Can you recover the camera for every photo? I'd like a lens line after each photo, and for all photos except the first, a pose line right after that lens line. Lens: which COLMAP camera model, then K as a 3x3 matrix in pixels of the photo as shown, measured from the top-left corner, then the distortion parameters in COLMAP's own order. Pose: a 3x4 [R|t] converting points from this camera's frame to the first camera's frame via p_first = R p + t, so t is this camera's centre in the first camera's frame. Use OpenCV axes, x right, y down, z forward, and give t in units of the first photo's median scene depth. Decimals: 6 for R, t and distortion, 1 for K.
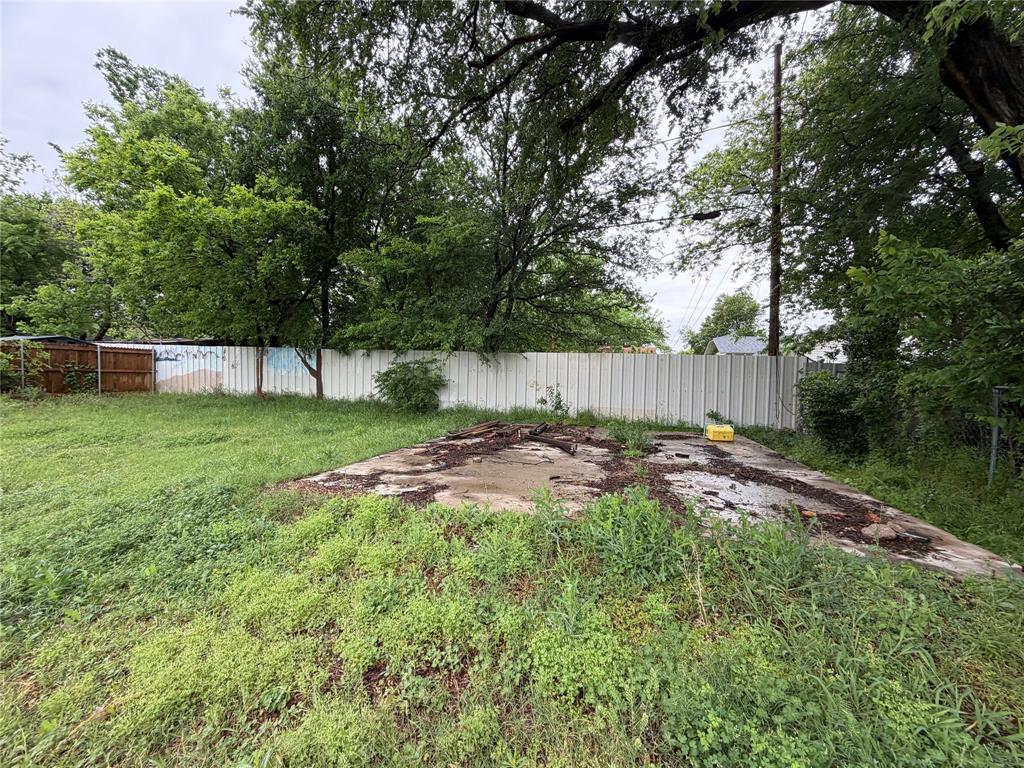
lens RADIAL K [[409.2, 0, 516.3], [0, 409.2, 388.0], [0, 0, 1]] dist [0.006343, -0.000250]
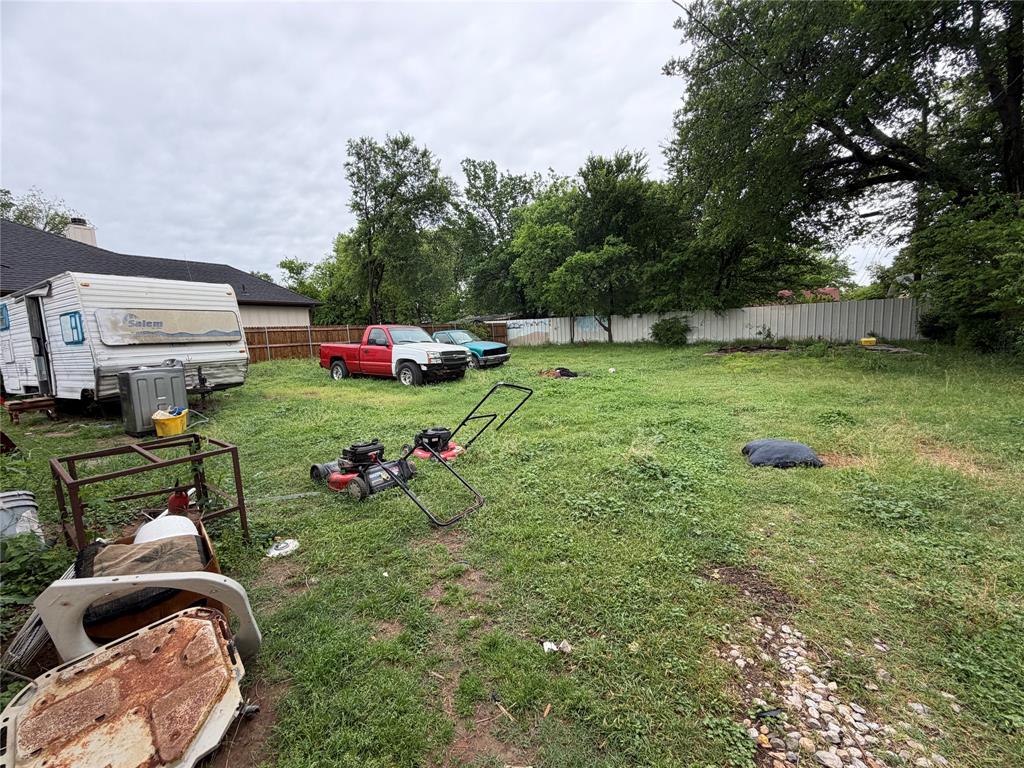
lens RADIAL K [[409.2, 0, 504.8], [0, 409.2, 379.1], [0, 0, 1]] dist [0.006343, -0.000250]
pose [[0.939014, -0.025086, -0.342962, -0.308506], [0.052170, 0.996184, 0.069973, 0.037417], [0.339898, -0.083598, 0.936739, -0.945101]]
